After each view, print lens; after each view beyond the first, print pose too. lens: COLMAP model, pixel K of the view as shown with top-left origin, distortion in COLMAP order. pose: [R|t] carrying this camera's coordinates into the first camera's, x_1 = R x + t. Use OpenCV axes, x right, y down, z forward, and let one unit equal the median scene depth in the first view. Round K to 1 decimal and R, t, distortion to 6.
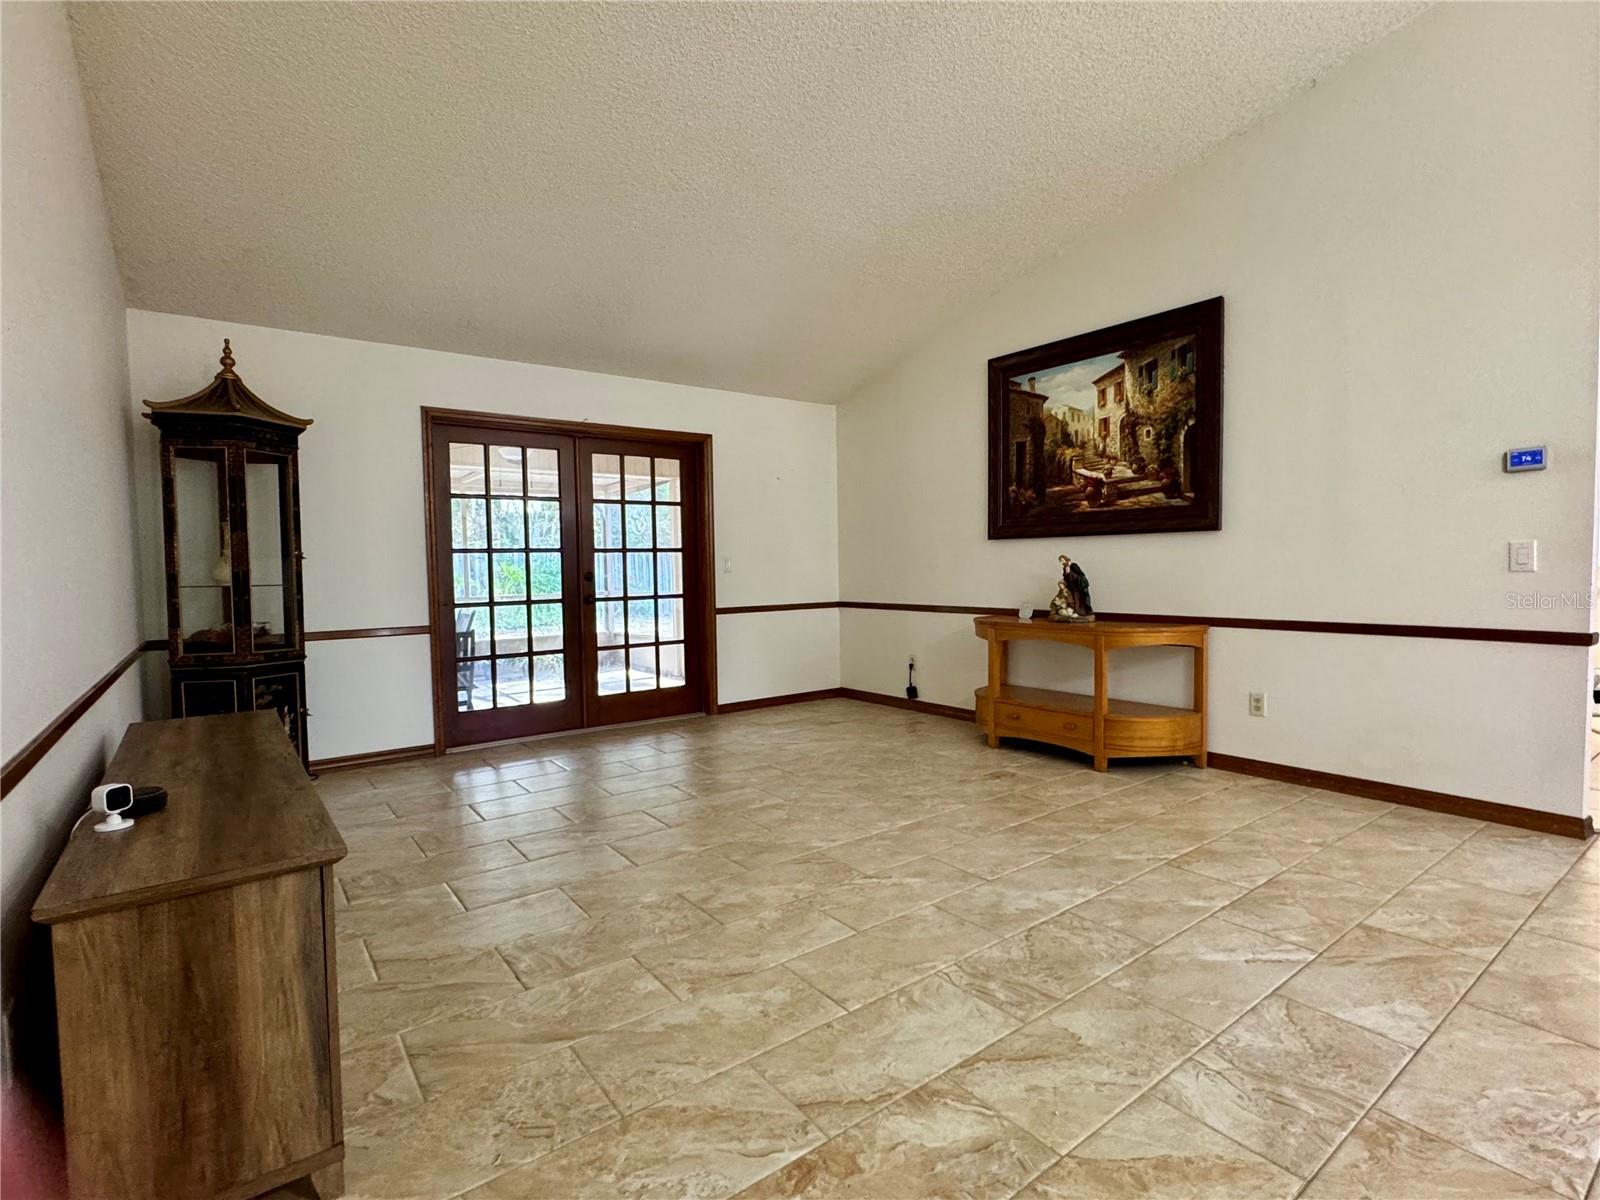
lens RADIAL K [[774.2, 0, 795.8], [0, 774.2, 599.8], [0, 0, 1]] dist [-0.001350, 0.000329]
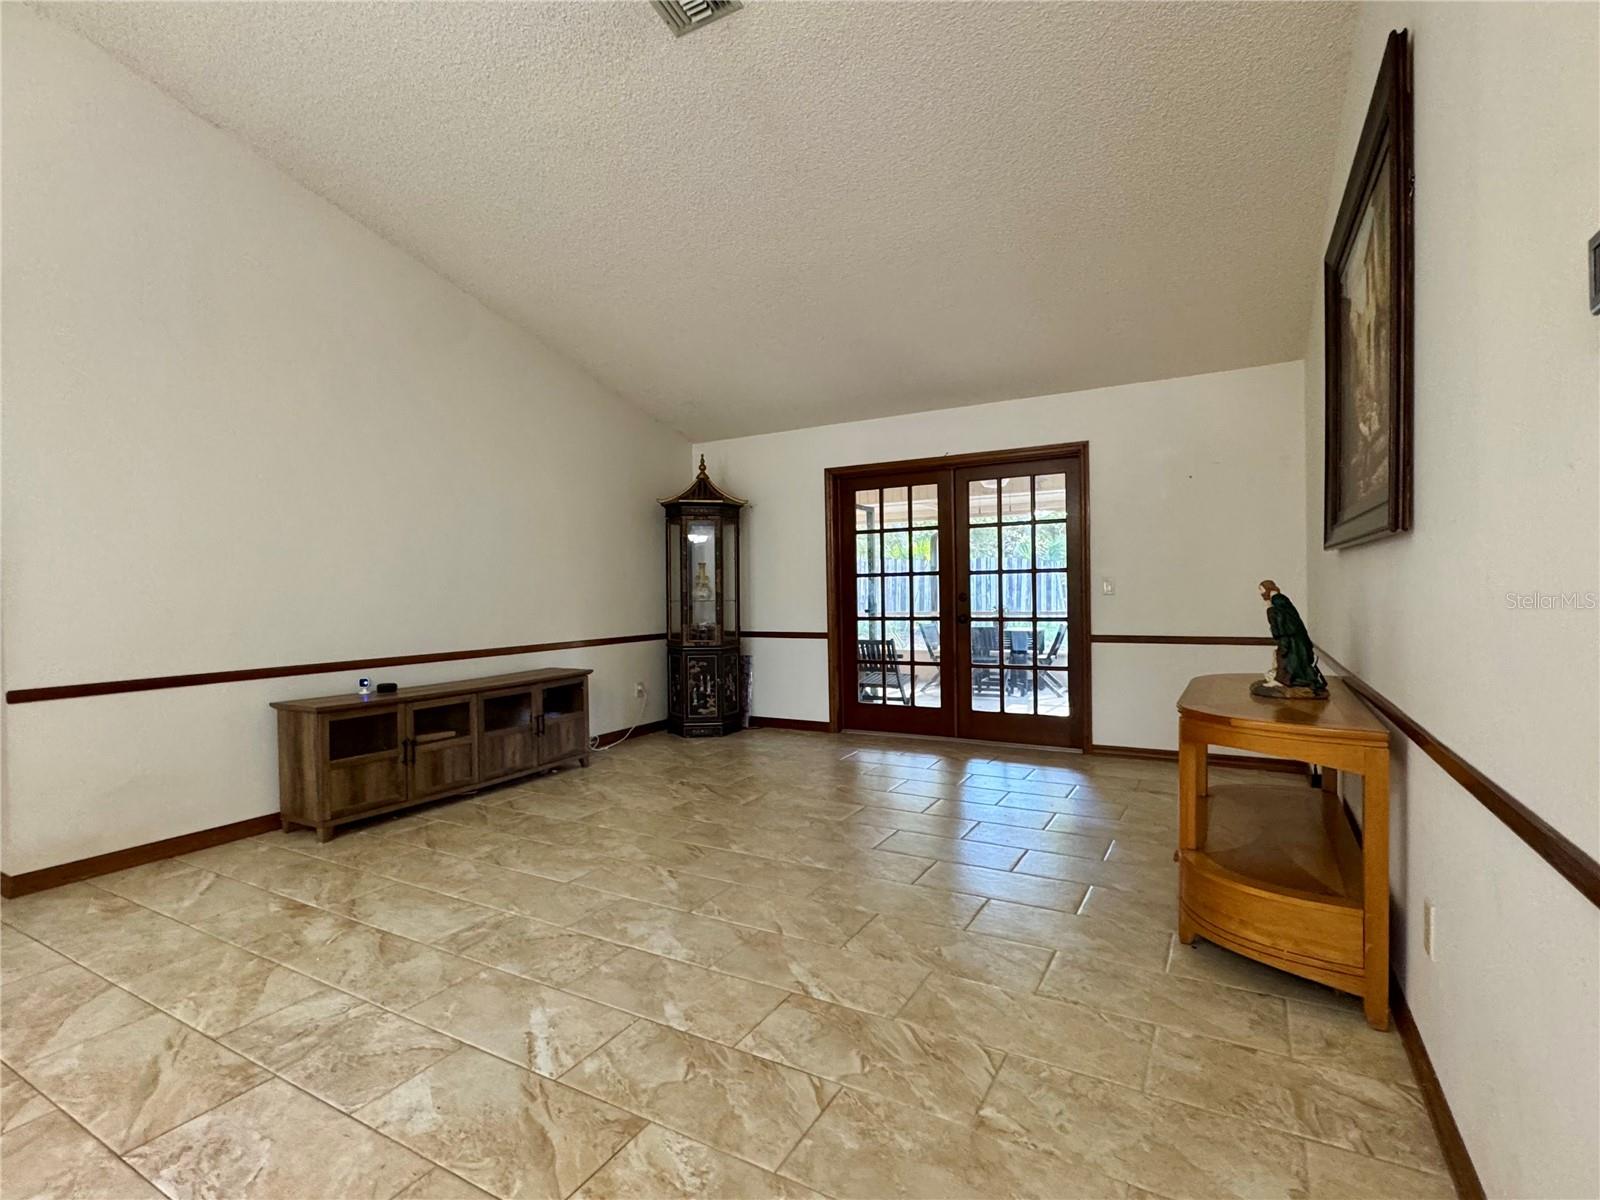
lens RADIAL K [[774.2, 0, 795.8], [0, 774.2, 599.8], [0, 0, 1]] dist [-0.001350, 0.000329]
pose [[0.397743, 0.022919, -0.917211, 1.043350], [-0.030562, 0.999464, 0.011721, -0.053746], [0.916988, 0.023370, 0.398230, 0.607338]]
